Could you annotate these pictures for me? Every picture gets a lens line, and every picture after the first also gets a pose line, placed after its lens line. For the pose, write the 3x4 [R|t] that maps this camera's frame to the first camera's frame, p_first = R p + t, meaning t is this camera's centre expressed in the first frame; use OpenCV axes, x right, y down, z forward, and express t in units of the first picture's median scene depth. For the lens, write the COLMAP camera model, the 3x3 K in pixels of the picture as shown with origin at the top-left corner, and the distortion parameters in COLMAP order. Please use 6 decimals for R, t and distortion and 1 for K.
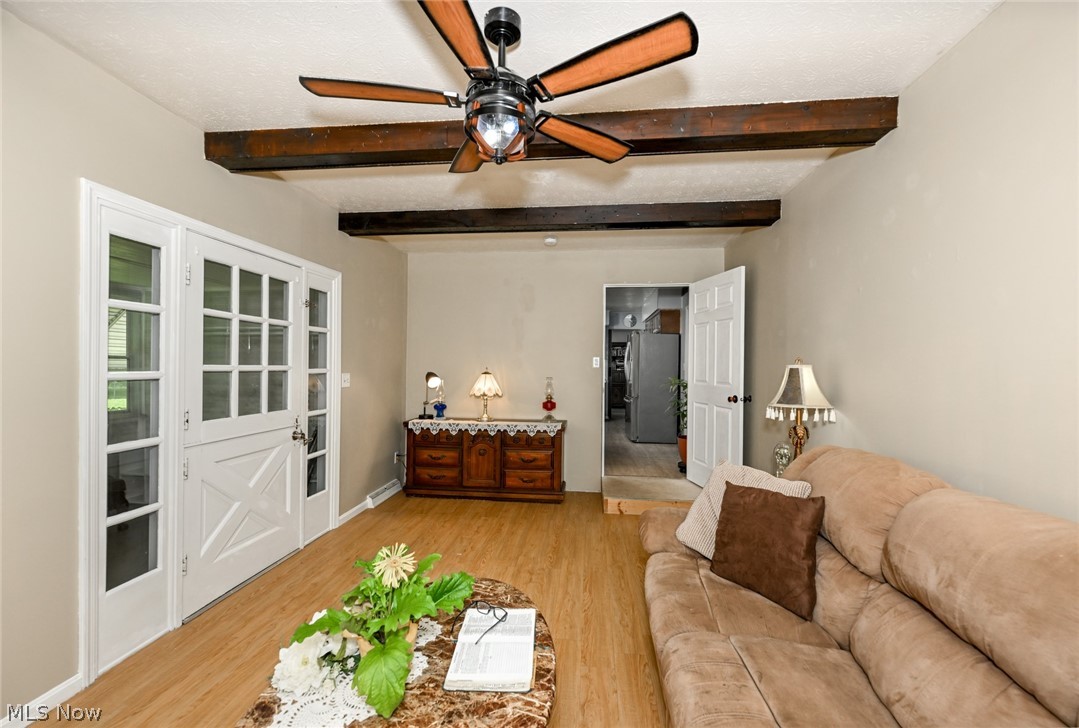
lens RADIAL K [[444.2, 0, 539.5], [0, 444.2, 364.0], [0, 0, 1]] dist [-0.001011, -0.000083]
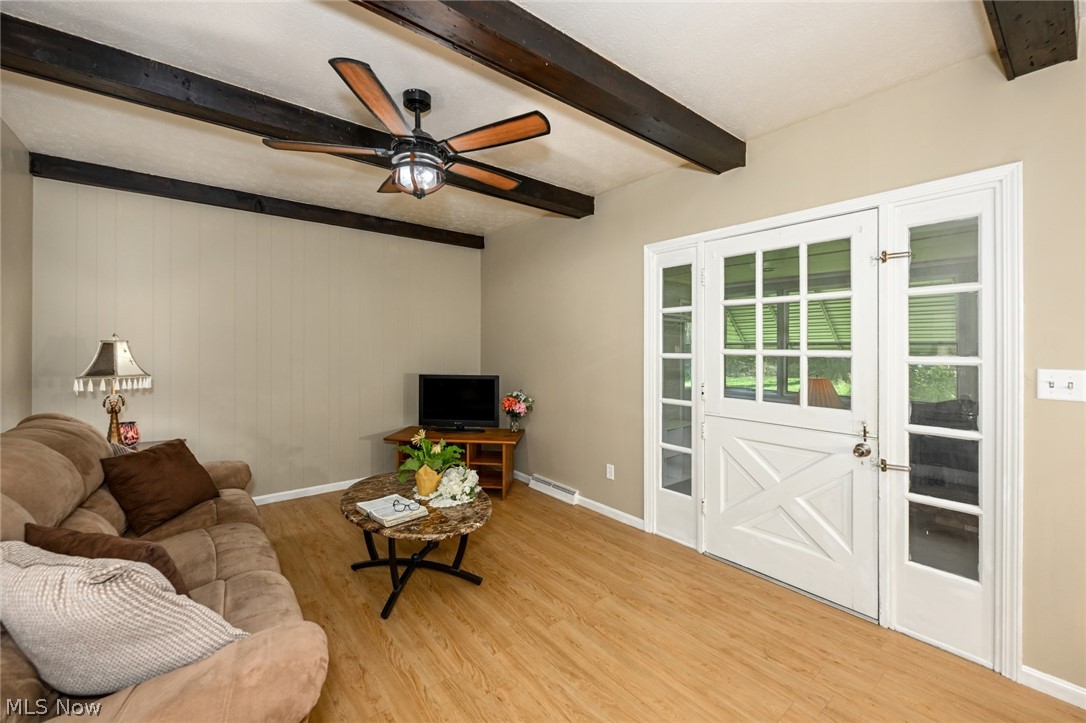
lens RADIAL K [[435.5, 0, 541.2], [0, 435.5, 343.5], [0, 0, 1]] dist [-0.002312, -0.000147]
pose [[-0.703707, -0.016676, -0.710295, 0.395663], [-0.007185, 0.999840, -0.016356, 0.009765], [0.710454, -0.006407, -0.703714, 1.472514]]
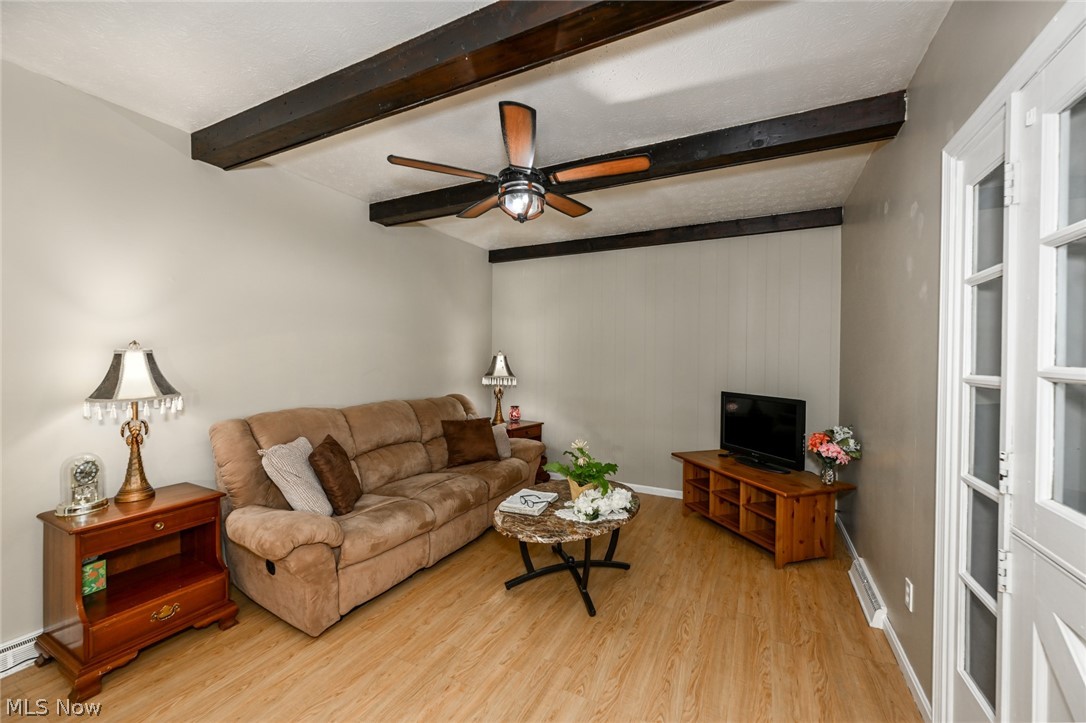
lens RADIAL K [[438.6, 0, 541.6], [0, 438.6, 361.0], [0, 0, 1]] dist [-0.000172, -0.000030]
pose [[-0.935755, -0.020598, 0.352048, -0.453545], [-0.019389, 0.999788, 0.006959, 0.002398], [-0.352117, -0.000314, -0.935956, 1.574259]]
